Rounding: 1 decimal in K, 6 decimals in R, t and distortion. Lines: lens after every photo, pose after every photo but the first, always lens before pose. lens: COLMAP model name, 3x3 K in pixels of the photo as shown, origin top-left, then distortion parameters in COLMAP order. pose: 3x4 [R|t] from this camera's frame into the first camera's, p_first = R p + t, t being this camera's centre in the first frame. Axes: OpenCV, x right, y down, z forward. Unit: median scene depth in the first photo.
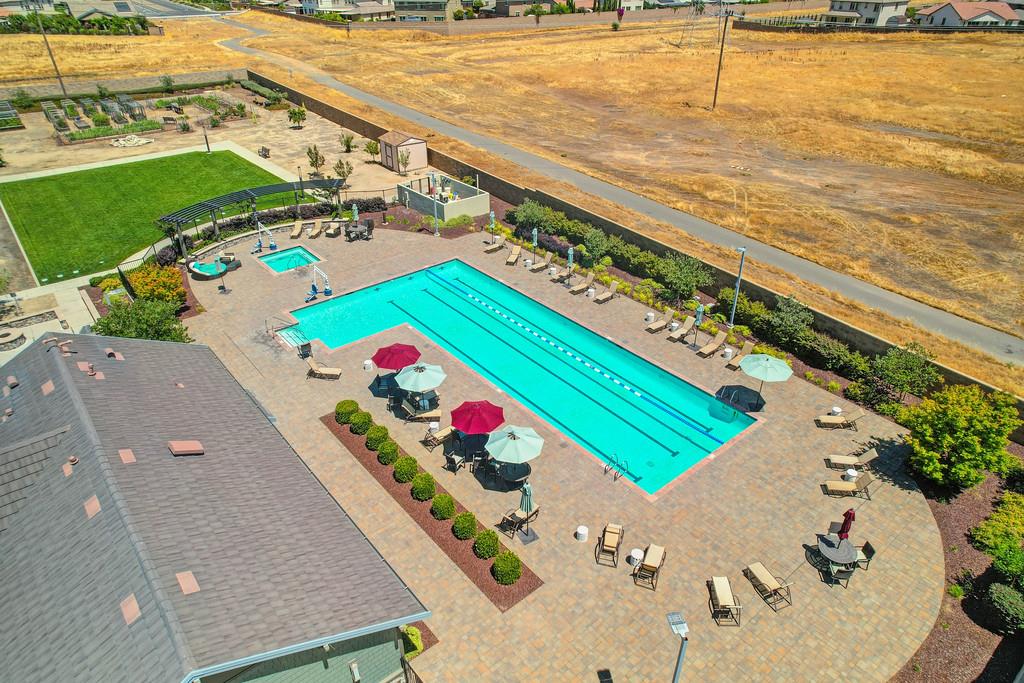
lens RADIAL K [[654.1, 0, 518.7], [0, 654.1, 351.9], [0, 0, 1]] dist [-0.089197, 0.079747]
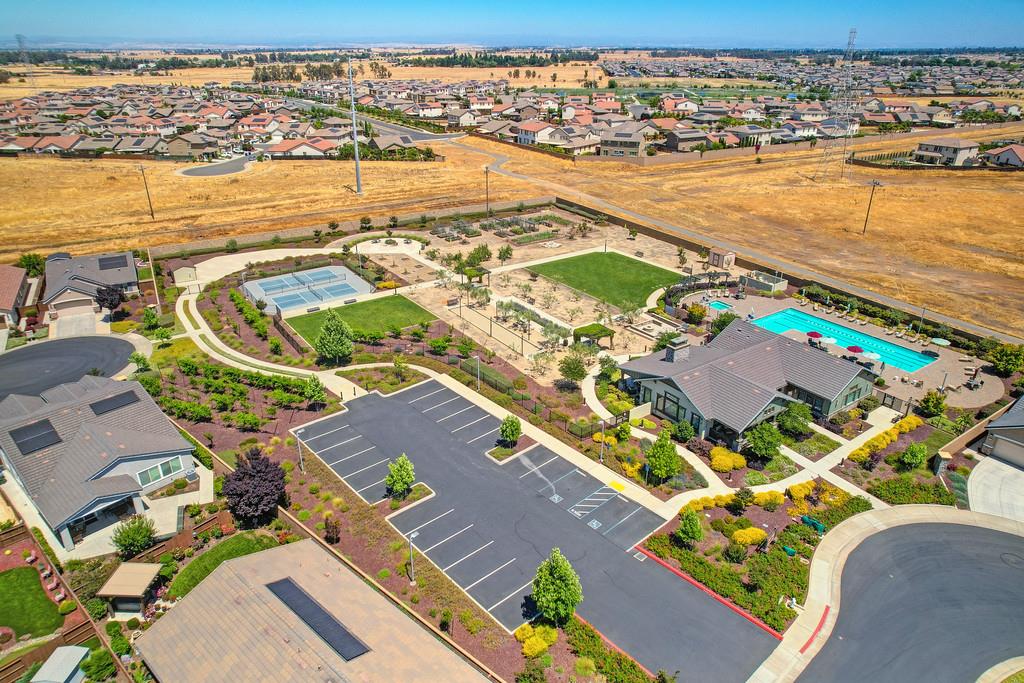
lens RADIAL K [[654.1, 0, 518.7], [0, 654.1, 351.9], [0, 0, 1]] dist [-0.089197, 0.079747]
pose [[0.995627, 0.038495, -0.085115, -0.524151], [-0.048181, 0.992214, -0.114845, 0.200299], [0.080031, 0.118444, 0.989730, -0.833962]]
